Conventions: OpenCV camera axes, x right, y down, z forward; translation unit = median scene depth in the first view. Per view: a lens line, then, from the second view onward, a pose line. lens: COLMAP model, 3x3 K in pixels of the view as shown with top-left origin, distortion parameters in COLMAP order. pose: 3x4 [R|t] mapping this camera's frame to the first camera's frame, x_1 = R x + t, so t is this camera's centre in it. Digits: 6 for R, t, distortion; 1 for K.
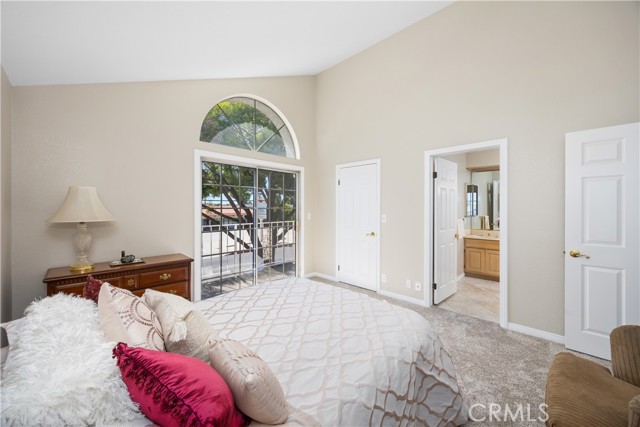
lens RADIAL K [[244.9, 0, 321.8], [0, 244.9, 207.1], [0, 0, 1]] dist [0.000303, 0.000022]
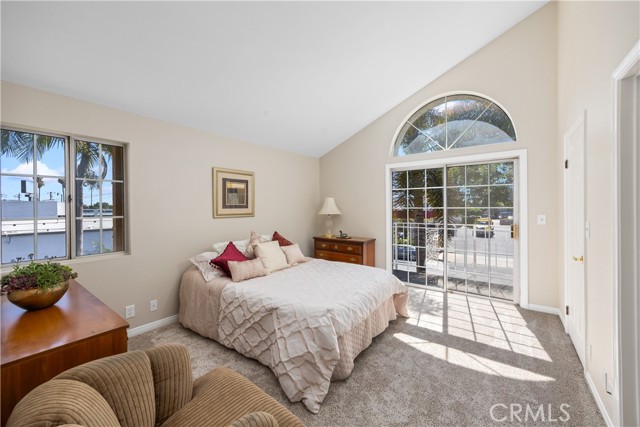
lens RADIAL K [[244.9, 0, 321.8], [0, 244.9, 207.1], [0, 0, 1]] dist [0.000303, 0.000022]
pose [[0.114522, -0.000247, -0.993421, 0.773030], [0.005927, 0.999982, 0.000434, -0.002808], [0.993403, -0.005938, 0.114521, 0.475785]]
